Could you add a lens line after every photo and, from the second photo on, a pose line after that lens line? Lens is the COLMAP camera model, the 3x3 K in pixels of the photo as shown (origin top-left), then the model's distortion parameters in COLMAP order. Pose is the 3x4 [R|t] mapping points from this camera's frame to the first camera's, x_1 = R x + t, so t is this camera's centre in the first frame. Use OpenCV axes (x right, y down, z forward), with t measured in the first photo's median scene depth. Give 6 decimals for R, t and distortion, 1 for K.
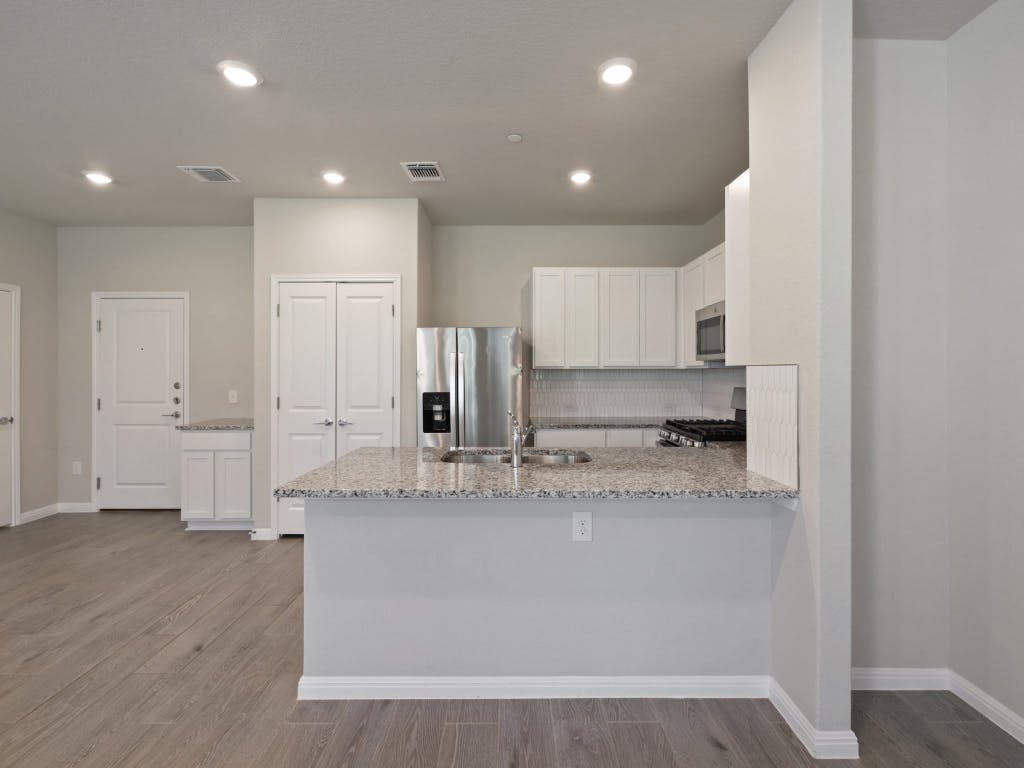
lens RADIAL K [[469.4, 0, 510.9], [0, 469.4, 370.4], [0, 0, 1]] dist [-0.000448, 0.000107]
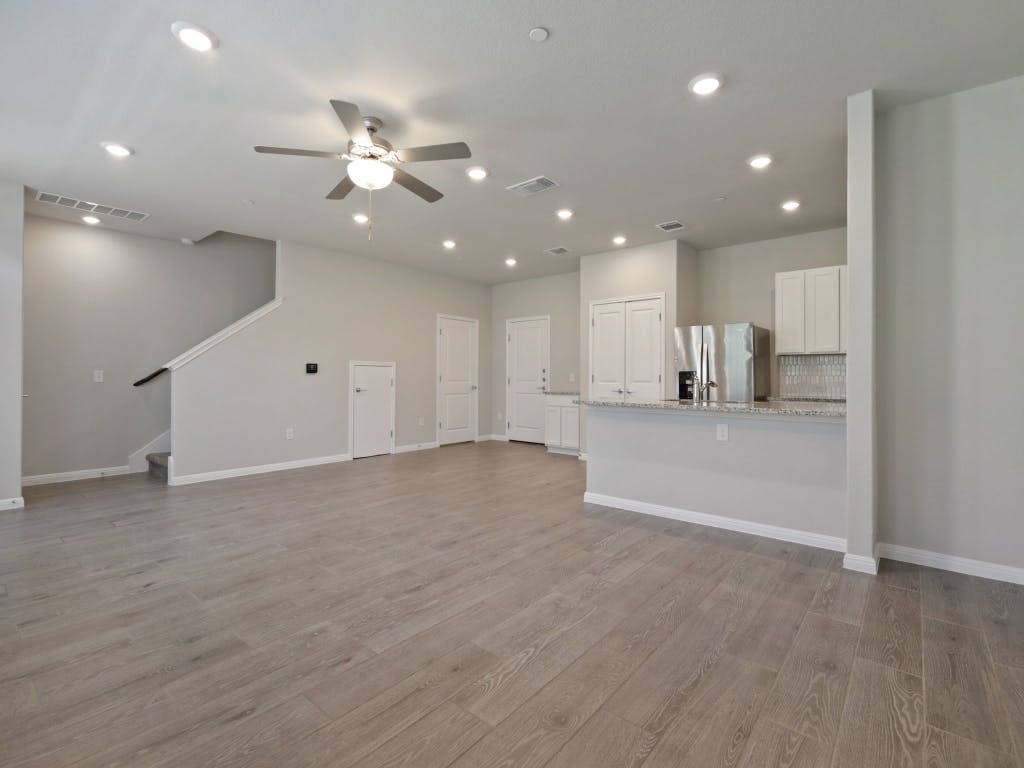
lens RADIAL K [[469.4, 0, 510.9], [0, 469.4, 370.4], [0, 0, 1]] dist [-0.000448, 0.000107]
pose [[0.763616, -0.004195, -0.645657, 0.344491], [-0.004398, 0.999922, -0.011698, 0.060640], [0.645656, 0.011773, 0.763538, -0.439358]]
